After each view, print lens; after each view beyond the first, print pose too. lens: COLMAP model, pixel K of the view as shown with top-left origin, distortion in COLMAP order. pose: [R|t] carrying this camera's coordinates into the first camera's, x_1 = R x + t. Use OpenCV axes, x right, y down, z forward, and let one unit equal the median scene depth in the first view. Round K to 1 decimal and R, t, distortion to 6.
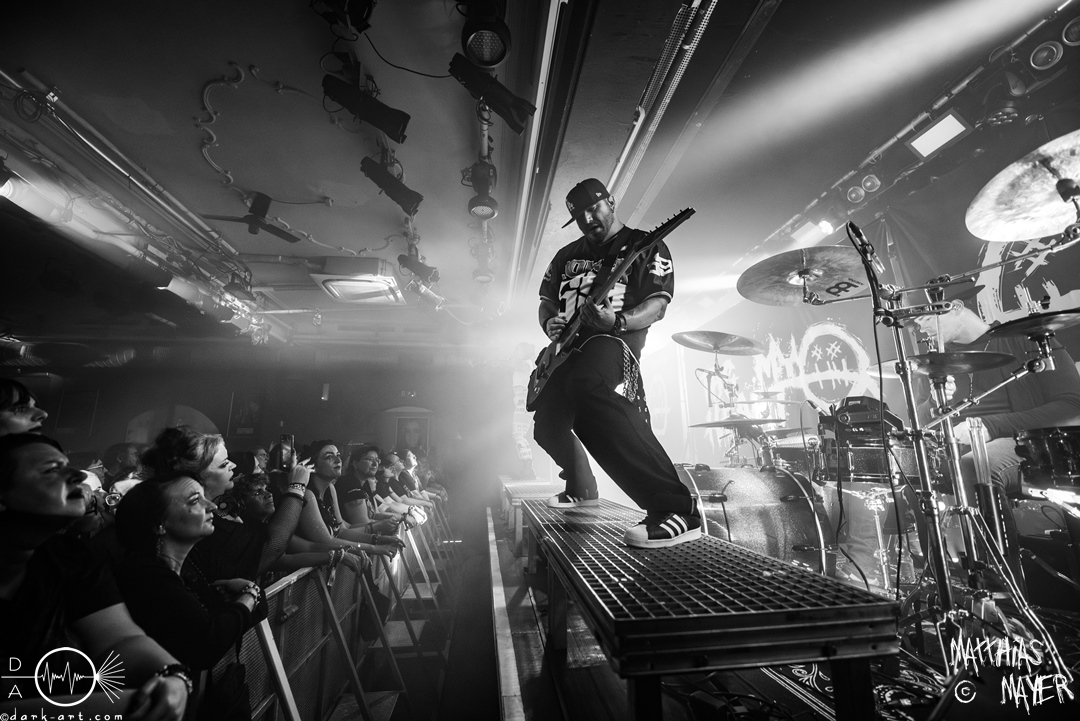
lens RADIAL K [[434.5, 0, 538.1], [0, 434.5, 362.7], [0, 0, 1]] dist [0.000608, -0.000015]
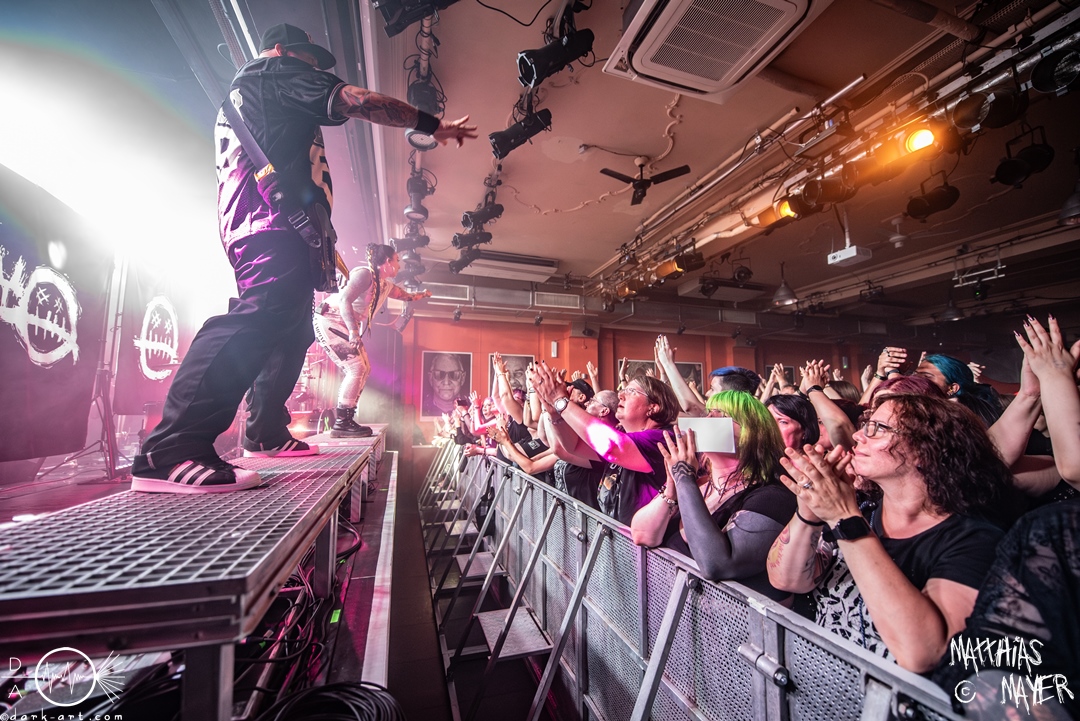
lens RADIAL K [[434.5, 0, 537.9], [0, 434.5, 365.3], [0, 0, 1]] dist [0.000608, -0.000015]
pose [[-0.982677, -0.006353, -0.185218, -0.228896], [0.051511, 0.950669, -0.305899, 0.465223], [0.178024, -0.310141, -0.933874, 2.061329]]
